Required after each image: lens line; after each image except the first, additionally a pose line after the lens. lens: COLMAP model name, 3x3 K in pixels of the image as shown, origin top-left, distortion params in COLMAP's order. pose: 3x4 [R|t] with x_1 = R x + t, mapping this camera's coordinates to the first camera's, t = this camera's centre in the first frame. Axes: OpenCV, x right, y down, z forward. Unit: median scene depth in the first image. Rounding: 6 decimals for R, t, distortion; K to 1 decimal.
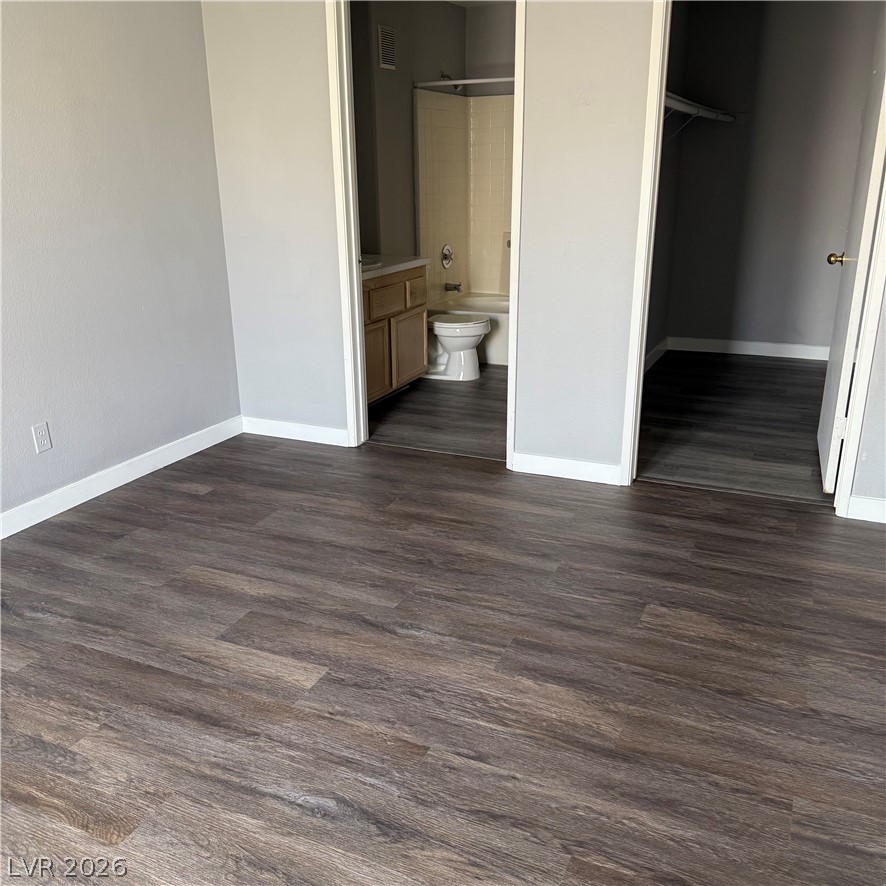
lens RADIAL K [[840.2, 0, 447.1], [0, 840.2, 440.8], [0, 0, 1]] dist [-0.003214, 0.000000]
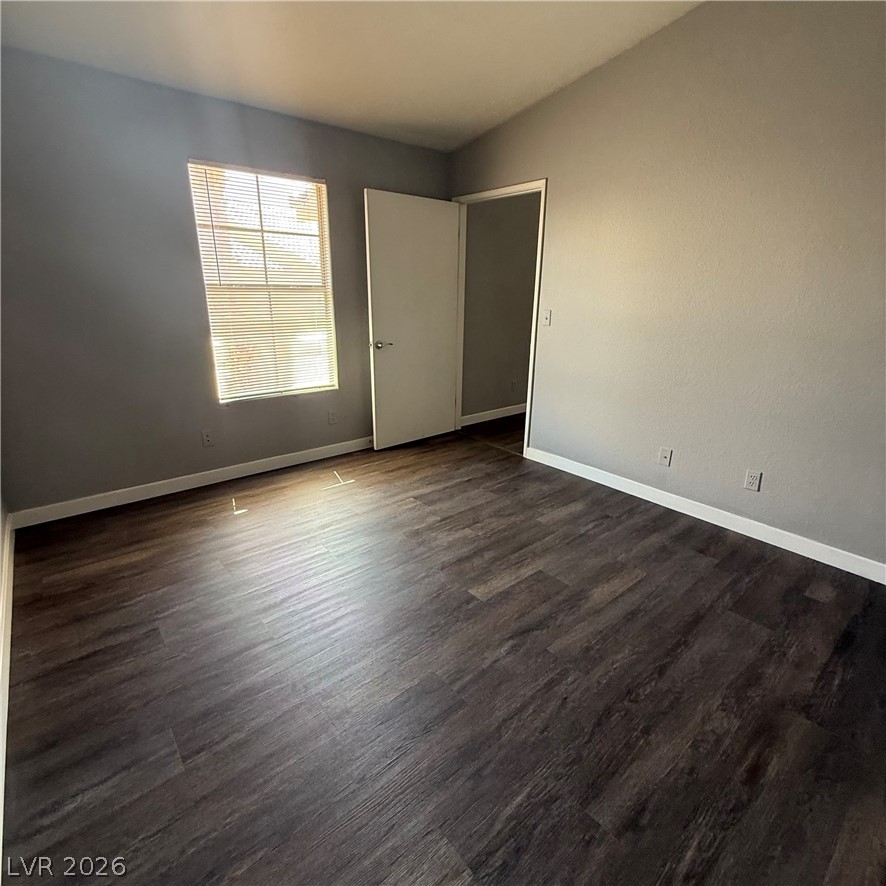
lens RADIAL K [[471.5, 0, 446.2], [0, 471.5, 443.8], [0, 0, 1]] dist [0.002979, -0.001052]
pose [[-0.442622, 0.283228, -0.850804, 0.352735], [-0.288682, 0.853287, 0.434239, -0.219173], [0.848969, 0.437815, -0.295921, 0.668828]]
